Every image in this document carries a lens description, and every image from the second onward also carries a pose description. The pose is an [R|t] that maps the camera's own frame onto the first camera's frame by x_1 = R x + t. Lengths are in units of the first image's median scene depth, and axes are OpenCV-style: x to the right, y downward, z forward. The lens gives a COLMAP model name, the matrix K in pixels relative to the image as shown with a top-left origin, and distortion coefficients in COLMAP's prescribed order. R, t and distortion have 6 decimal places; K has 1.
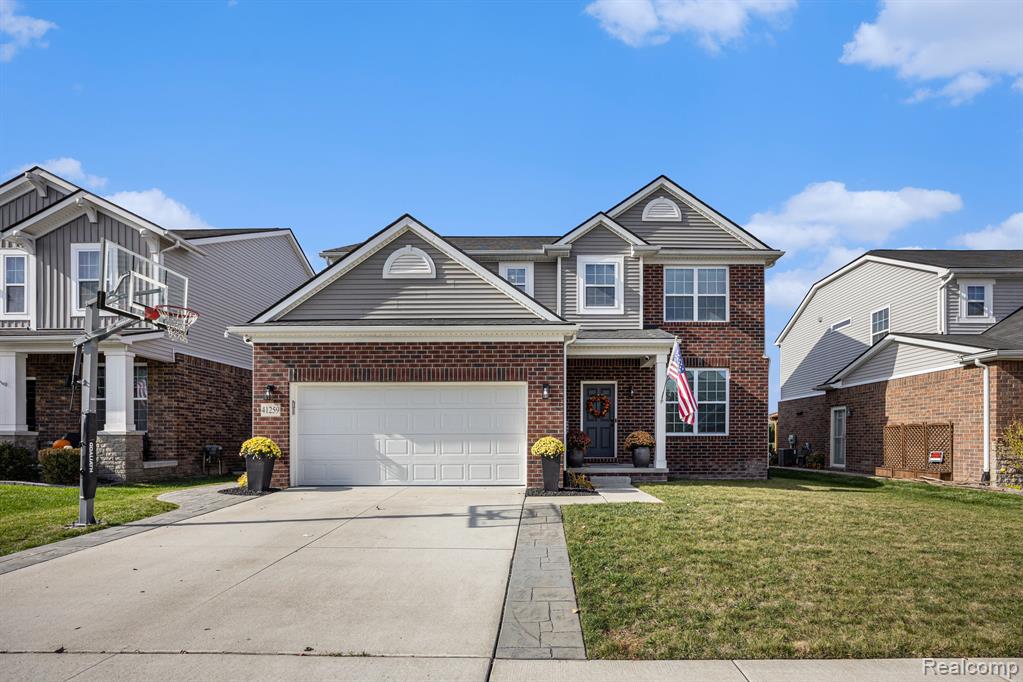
lens RADIAL K [[466.3, 0, 542.5], [0, 466.3, 443.8], [0, 0, 1]] dist [-0.011118, 0.000203]
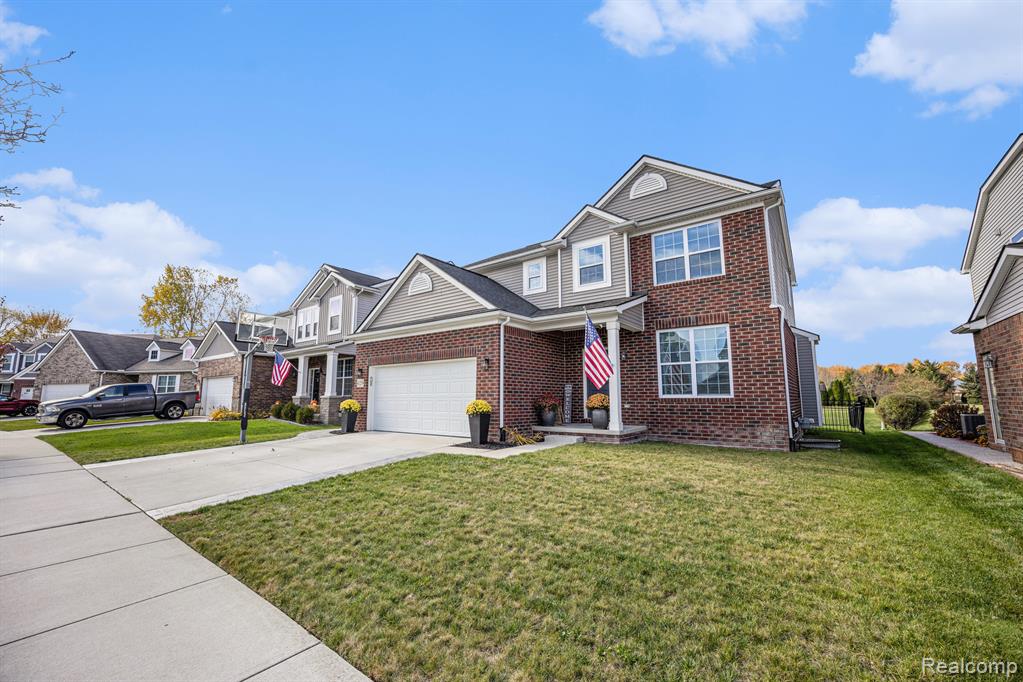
lens RADIAL K [[410.2, 0, 511.5], [0, 410.2, 341.0], [0, 0, 1]] dist [-0.001002, -0.000042]
pose [[0.799463, -0.084180, -0.594788, 0.633806], [-0.005757, 0.989013, -0.147713, -0.007376], [0.600688, 0.121516, 0.790195, 0.128510]]
